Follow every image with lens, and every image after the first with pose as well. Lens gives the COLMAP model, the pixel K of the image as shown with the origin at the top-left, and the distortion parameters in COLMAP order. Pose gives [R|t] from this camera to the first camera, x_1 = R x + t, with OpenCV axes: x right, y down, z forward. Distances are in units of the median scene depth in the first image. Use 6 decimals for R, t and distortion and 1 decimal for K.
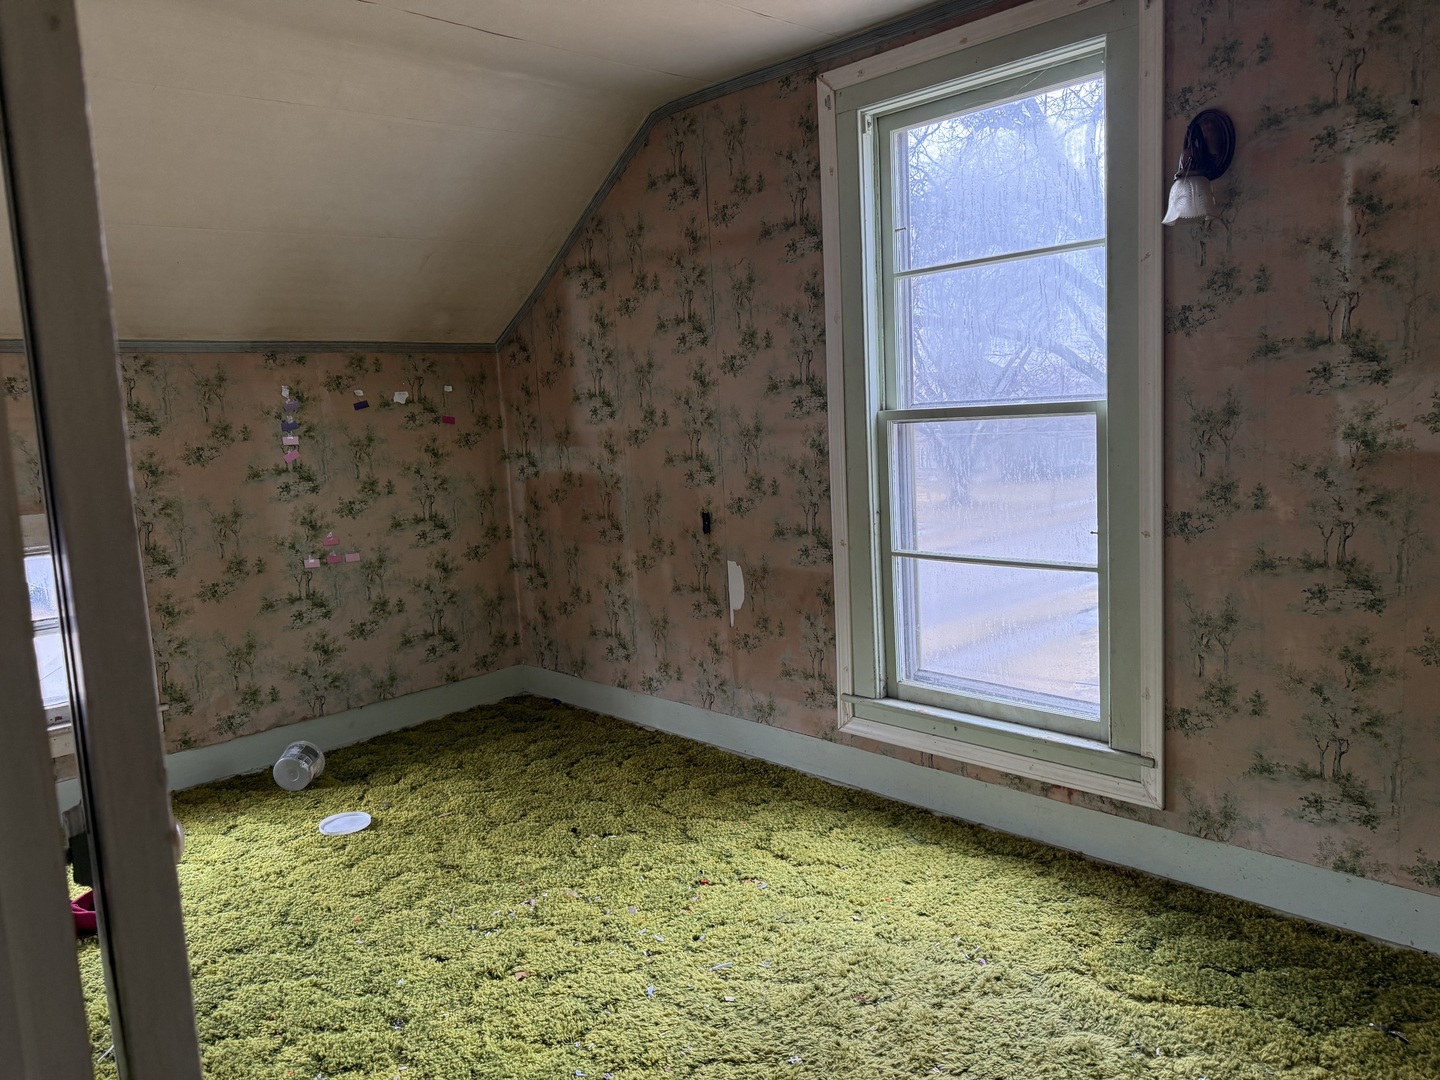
lens RADIAL K [[1025.7, 0, 711.8], [0, 1025.7, 542.0], [0, 0, 1]] dist [0.052074, -0.047222]
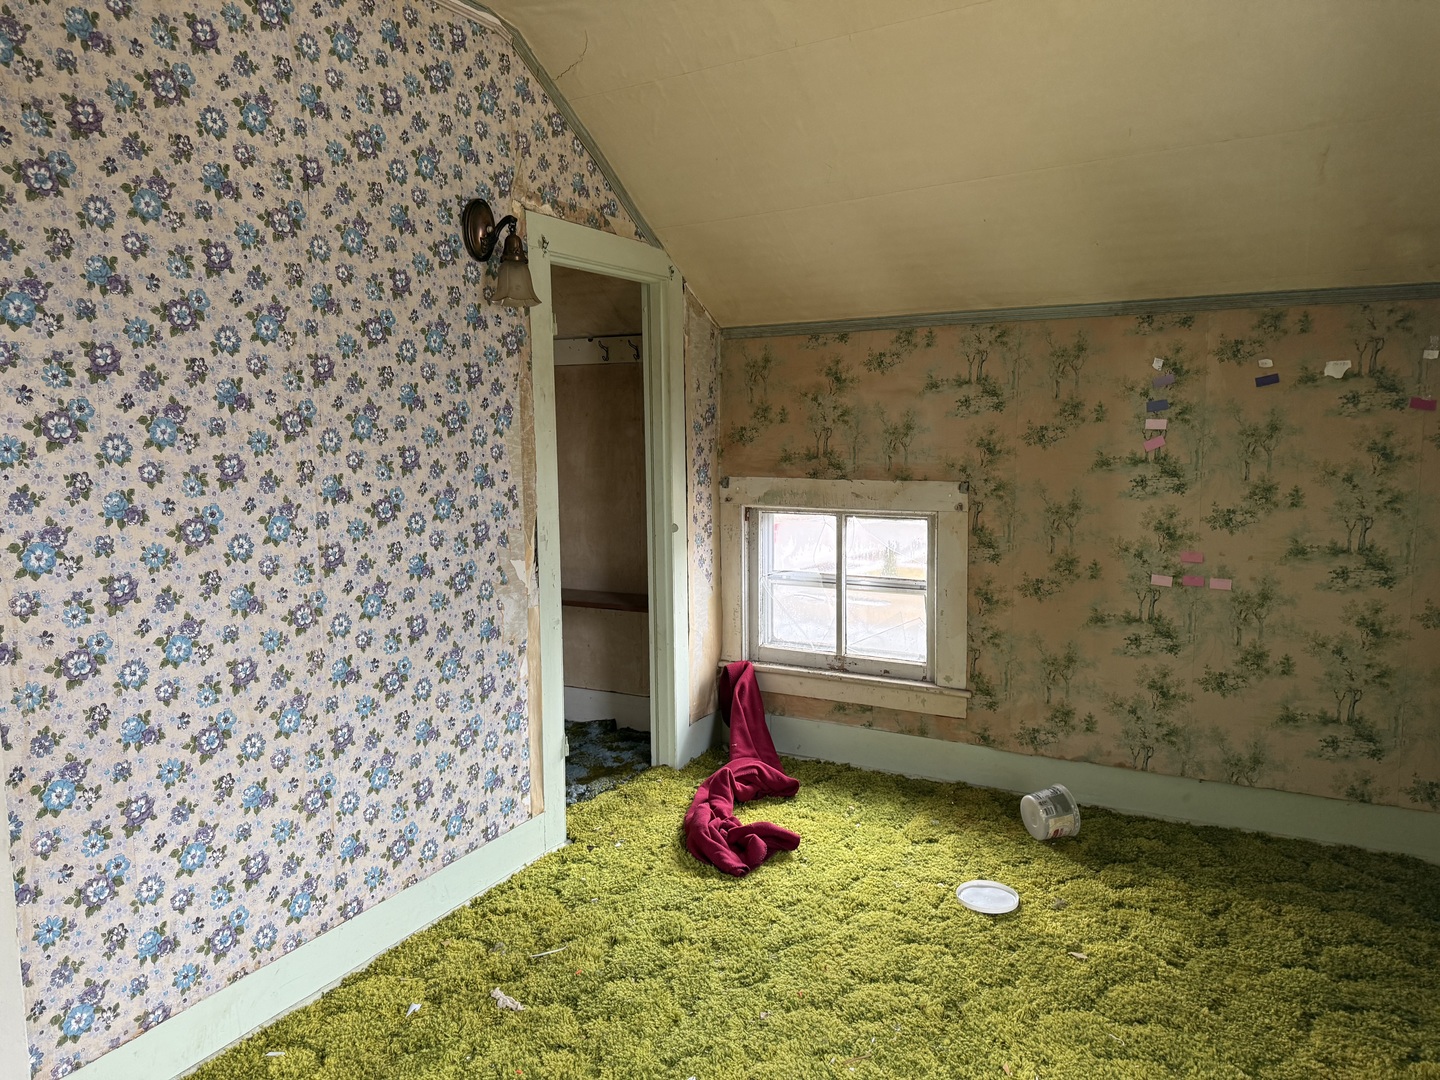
lens RADIAL K [[1025.7, 0, 717.8], [0, 1025.7, 532.4], [0, 0, 1]] dist [0.052074, -0.047222]
pose [[0.298647, 0.155548, -0.941602, 0.252761], [-0.132364, 0.983844, 0.120544, -0.066407], [0.945140, 0.088634, 0.314411, 0.431744]]
